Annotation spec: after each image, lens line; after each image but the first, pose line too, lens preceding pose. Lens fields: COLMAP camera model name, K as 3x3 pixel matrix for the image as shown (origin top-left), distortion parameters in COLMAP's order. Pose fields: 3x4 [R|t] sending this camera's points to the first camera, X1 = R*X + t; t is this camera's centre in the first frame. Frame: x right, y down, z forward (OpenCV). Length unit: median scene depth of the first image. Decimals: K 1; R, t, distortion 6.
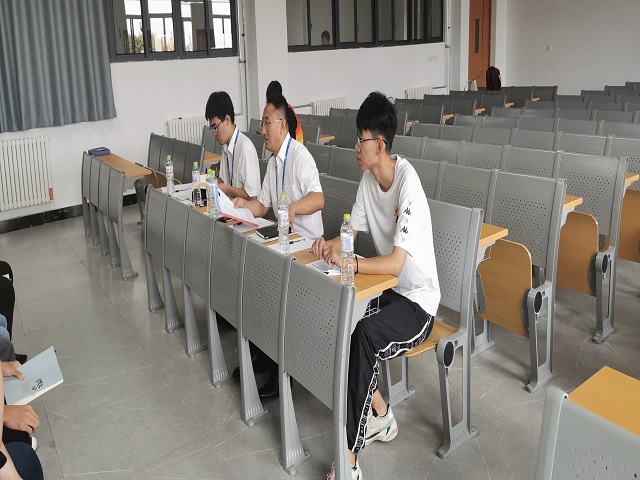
lens RADIAL K [[501.8, 0, 320.0], [0, 501.8, 240.0], [0, 0, 1]] dist [-0.000014, -0.122406]
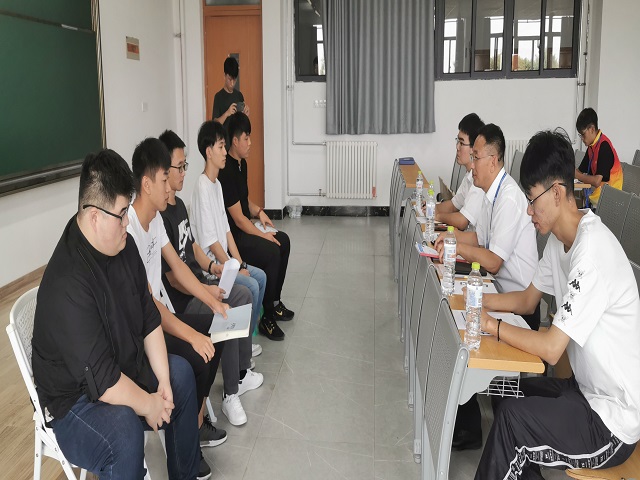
lens RADIAL K [[508.5, 0, 319.2], [0, 508.5, 230.4], [0, 0, 1]] dist [0.001548, -0.066159]
pose [[0.663472, 0.221482, -0.714668, 0.260003], [-0.258675, 0.964181, 0.058665, -0.046726], [0.702063, 0.145944, 0.697000, 0.110100]]
